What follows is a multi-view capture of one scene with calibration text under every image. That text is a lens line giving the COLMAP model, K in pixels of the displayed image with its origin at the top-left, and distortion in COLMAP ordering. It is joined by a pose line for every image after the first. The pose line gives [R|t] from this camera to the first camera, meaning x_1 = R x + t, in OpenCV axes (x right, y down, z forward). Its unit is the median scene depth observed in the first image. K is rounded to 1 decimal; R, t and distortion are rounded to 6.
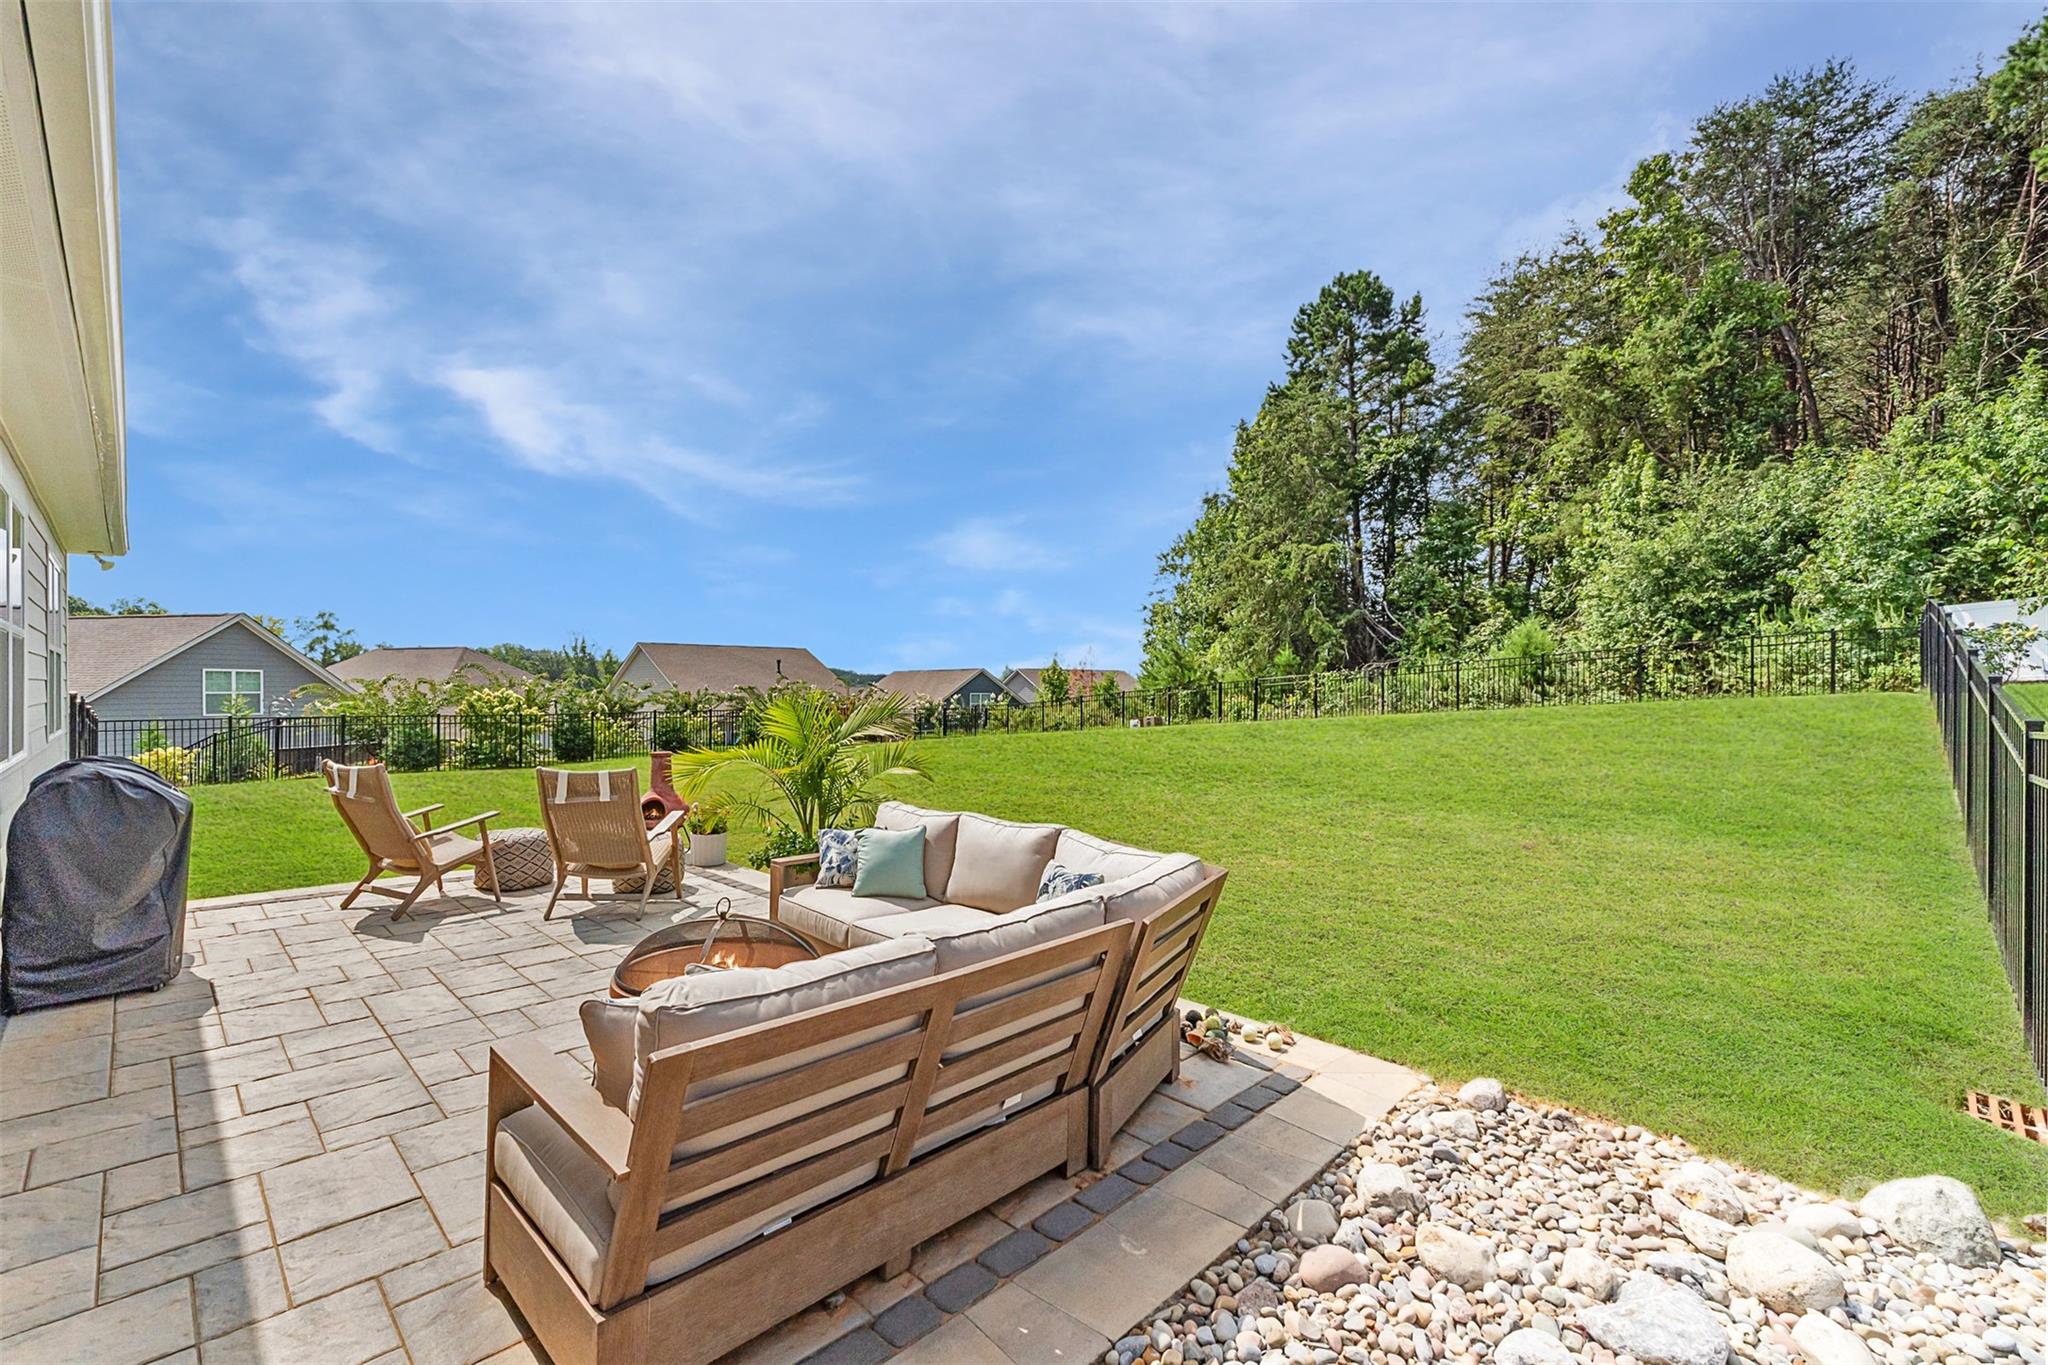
lens RADIAL K [[885.5, 0, 1024.0], [0, 885.5, 682.5], [0, 0, 1]] dist [0.010276, 0.000140]
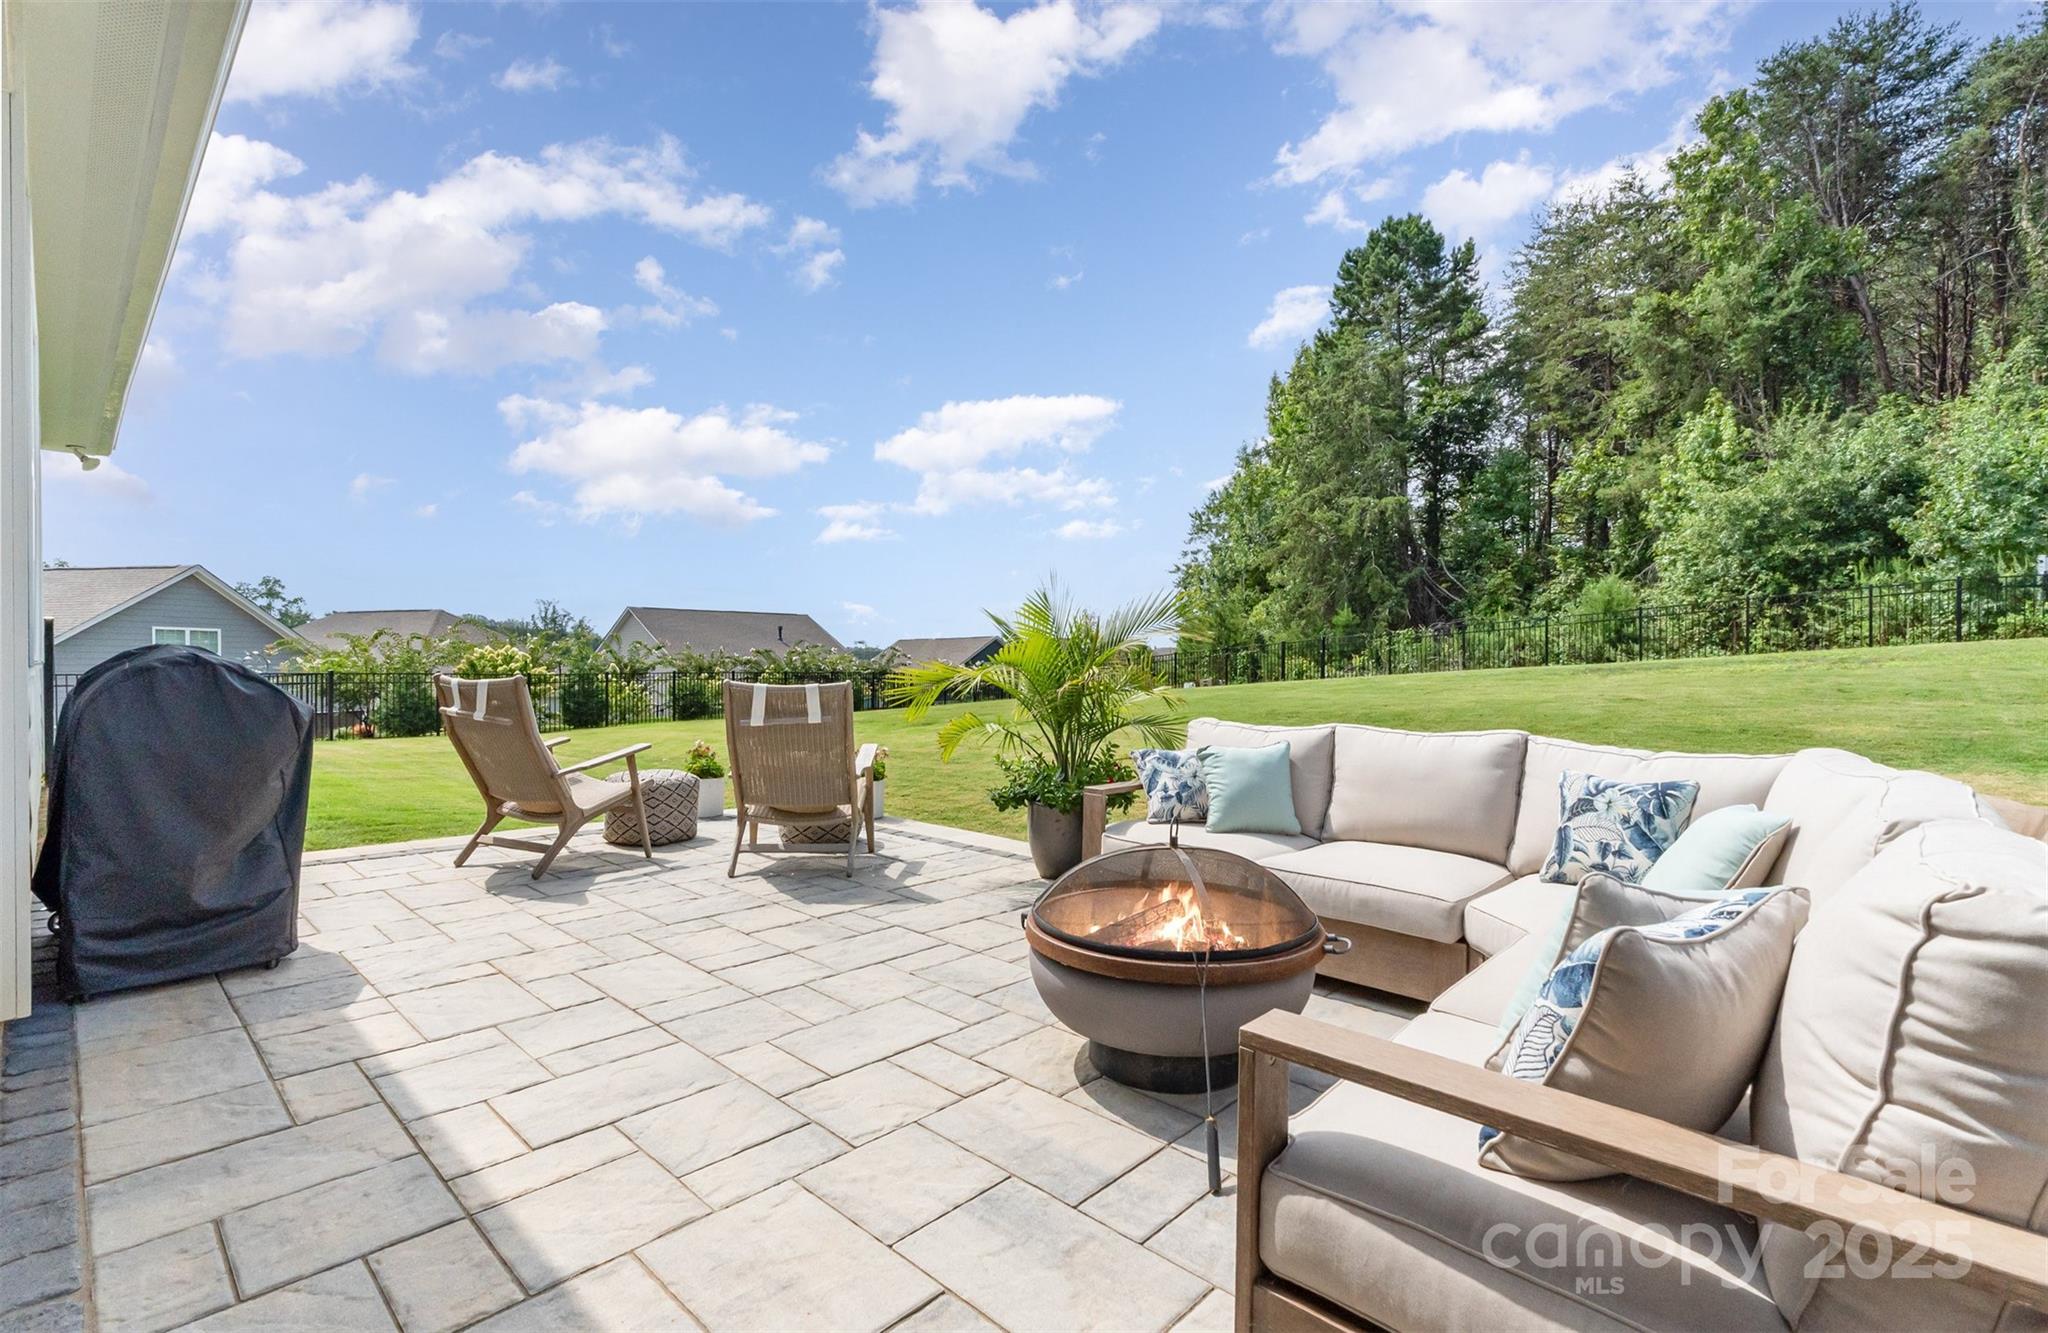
lens RADIAL K [[896.3, 0, 1024.0], [0, 896.3, 666.5], [0, 0, 1]] dist [0.011214, -0.000290]
pose [[0.998993, -0.000058, 0.044863, -0.094640], [-0.000002, 0.999999, 0.001337, 0.024350], [-0.044863, -0.001336, 0.998992, 0.059948]]
